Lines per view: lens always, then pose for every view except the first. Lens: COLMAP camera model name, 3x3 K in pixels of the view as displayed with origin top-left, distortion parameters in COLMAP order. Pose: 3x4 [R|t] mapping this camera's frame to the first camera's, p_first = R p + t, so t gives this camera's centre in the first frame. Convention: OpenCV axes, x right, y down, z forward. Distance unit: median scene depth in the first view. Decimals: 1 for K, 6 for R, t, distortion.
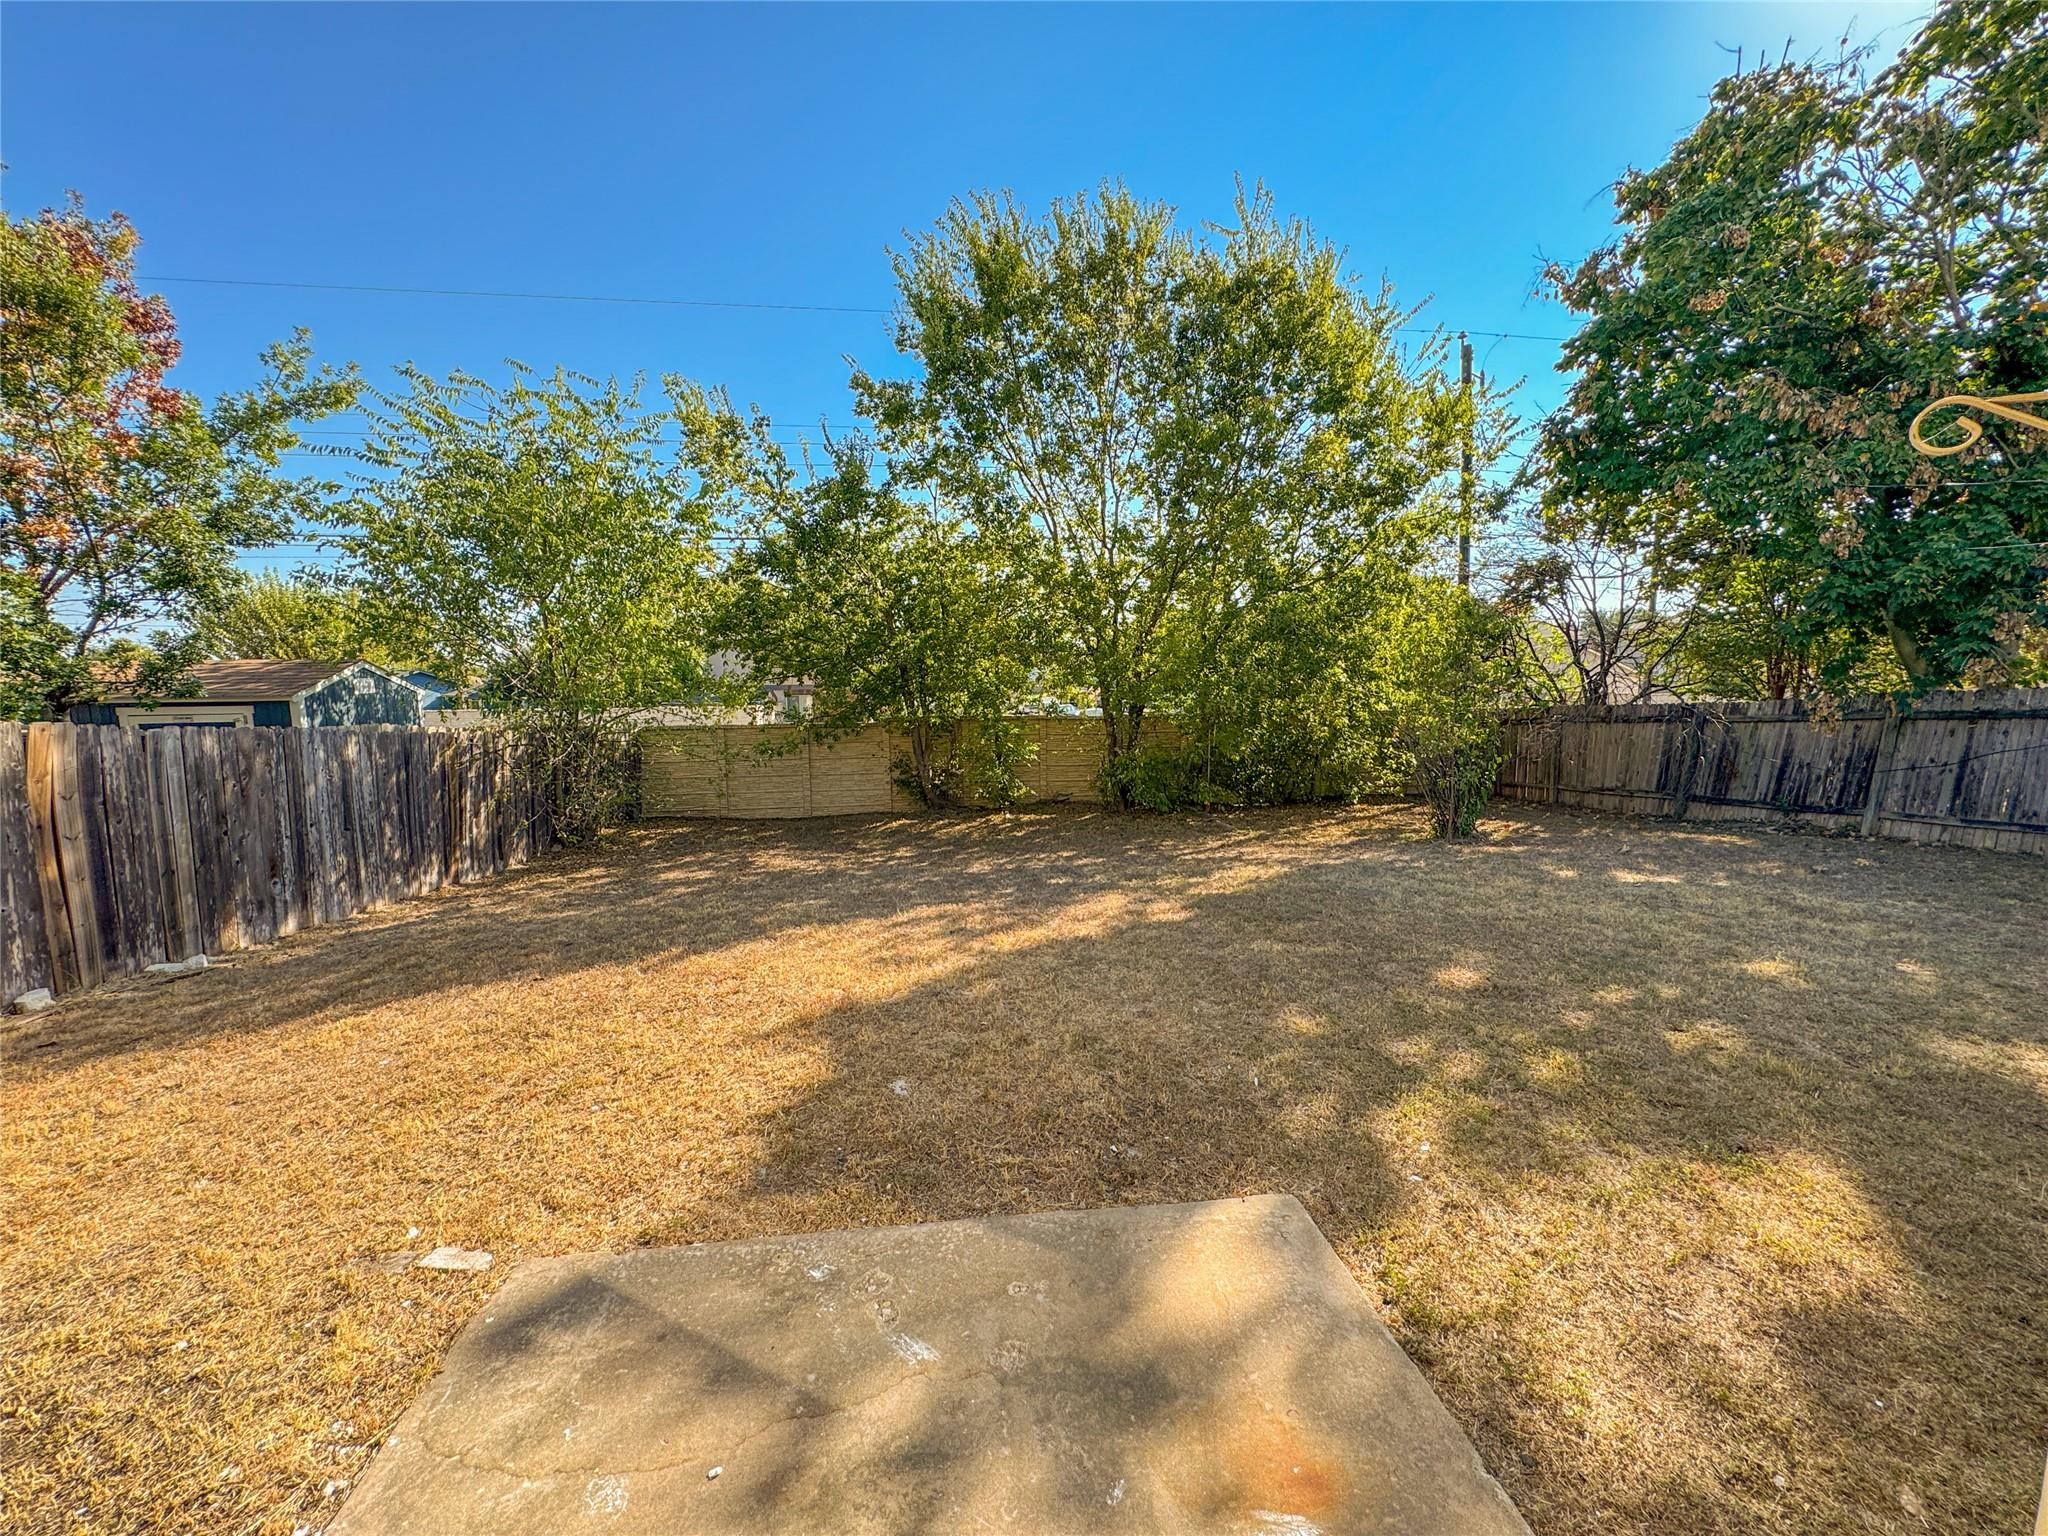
lens RADIAL K [[817.1, 0, 1024.0], [0, 817.1, 768.0], [0, 0, 1]] dist [-0.001484, 0.000317]
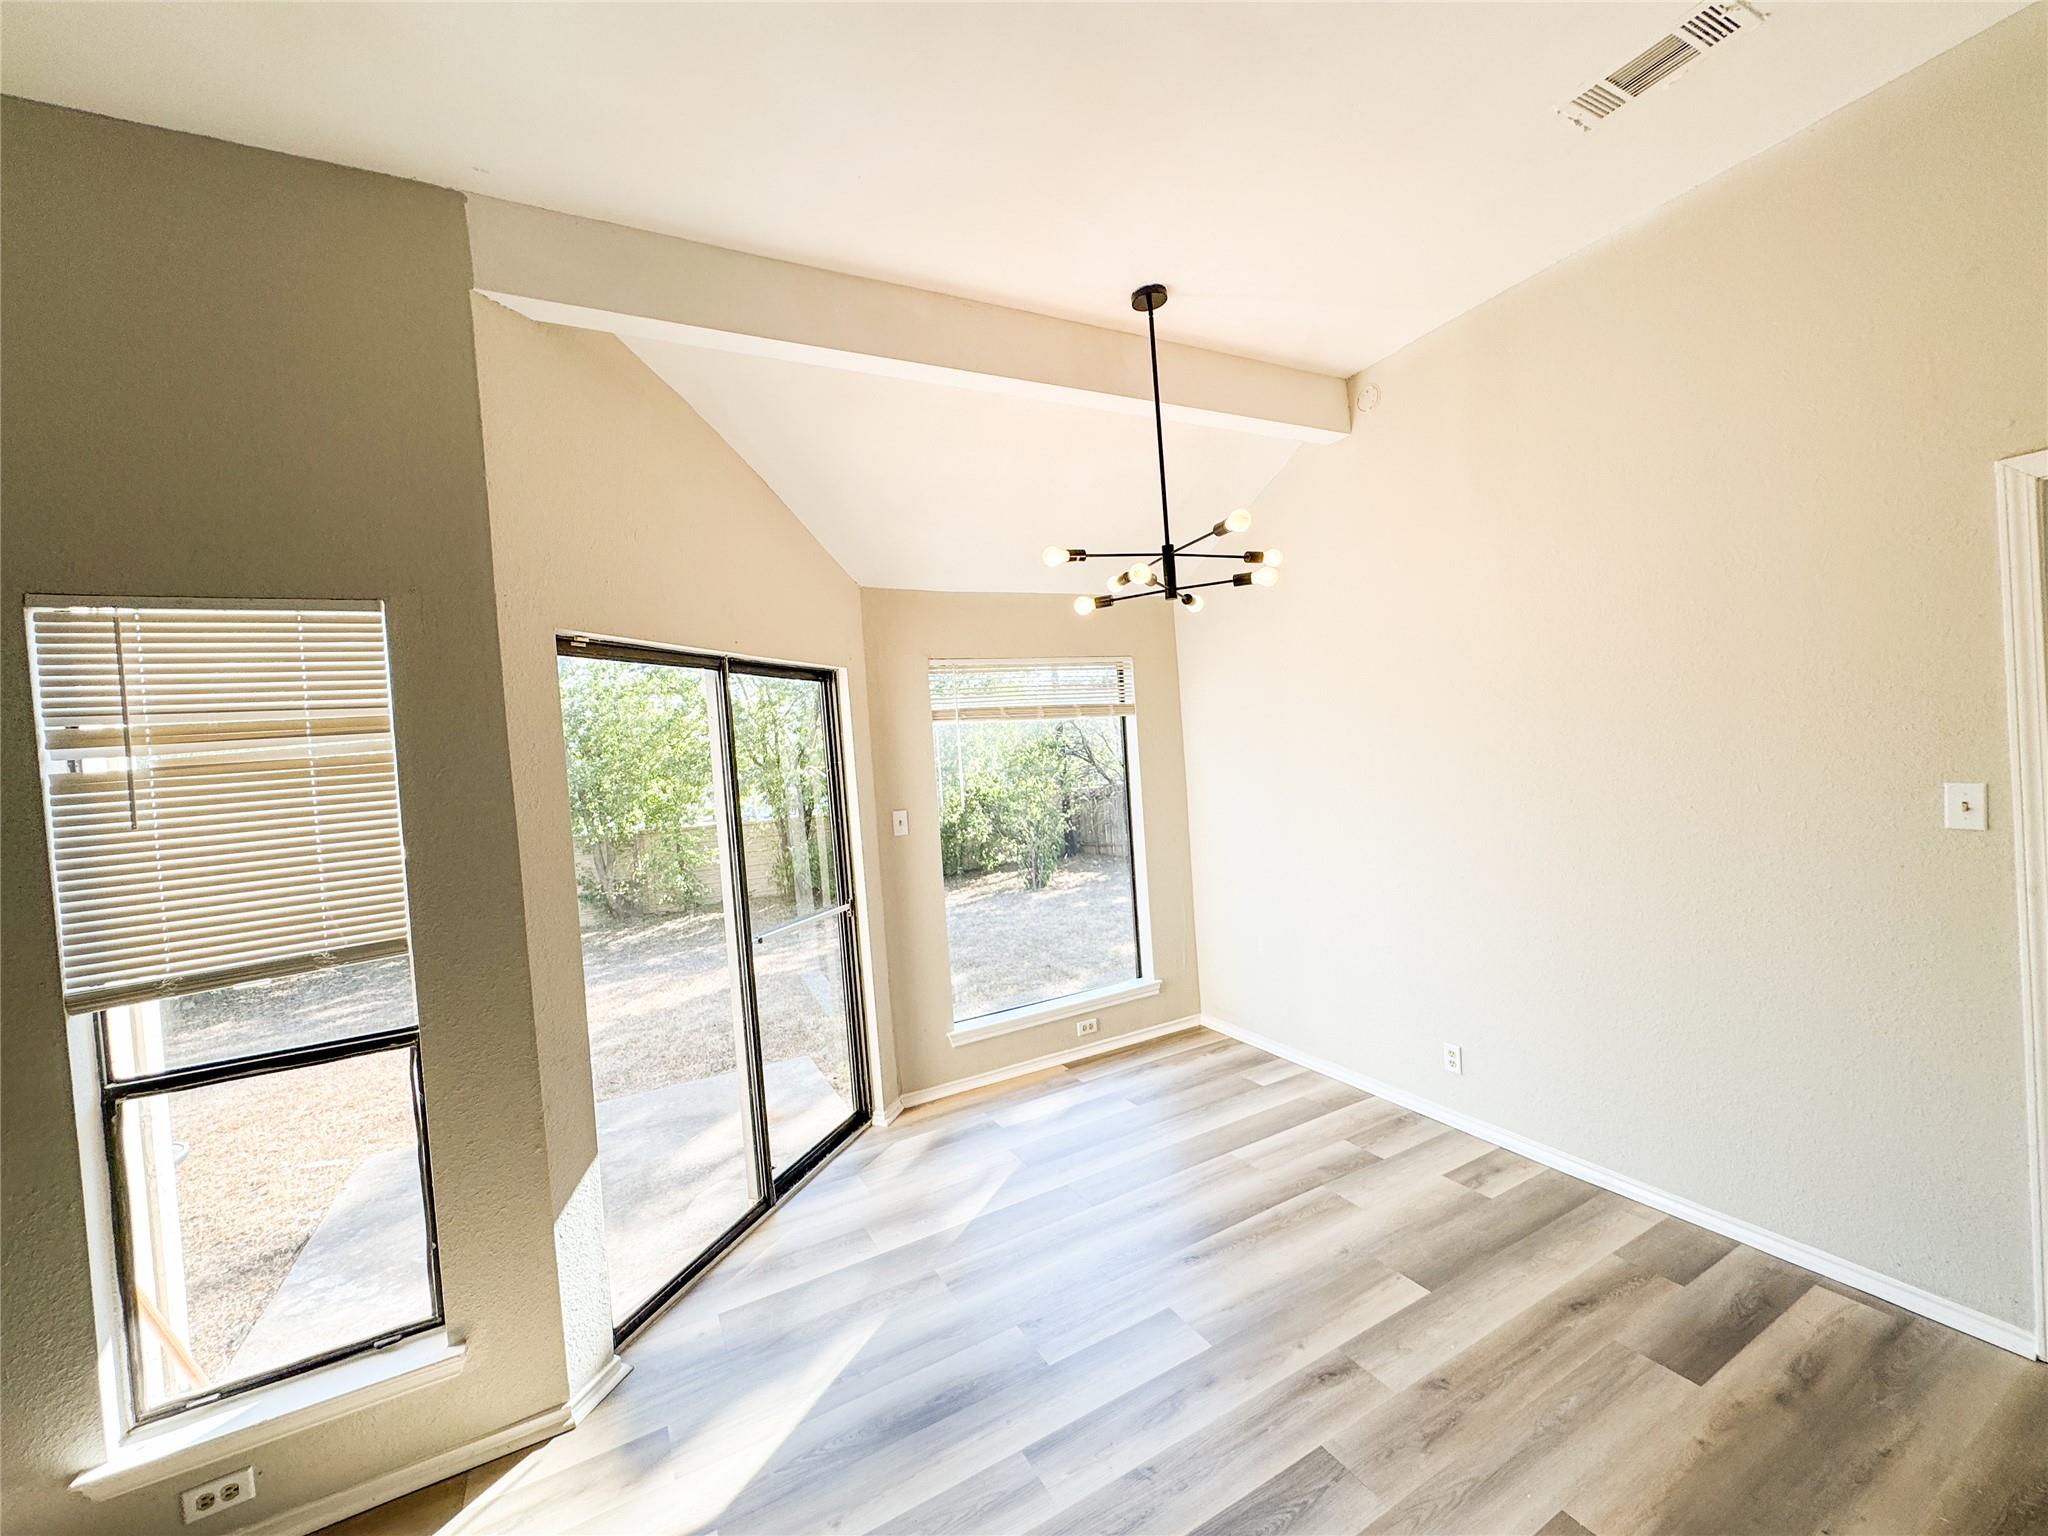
lens RADIAL K [[798.6, 0, 1014.3], [0, 798.6, 764.3], [0, 0, 1]] dist [0.000661, 0.000113]
pose [[0.937943, -0.061689, 0.341259, 0.035725], [0.100466, 0.990188, -0.097134, 0.003729], [-0.331919, 0.125391, 0.934937, -0.208915]]
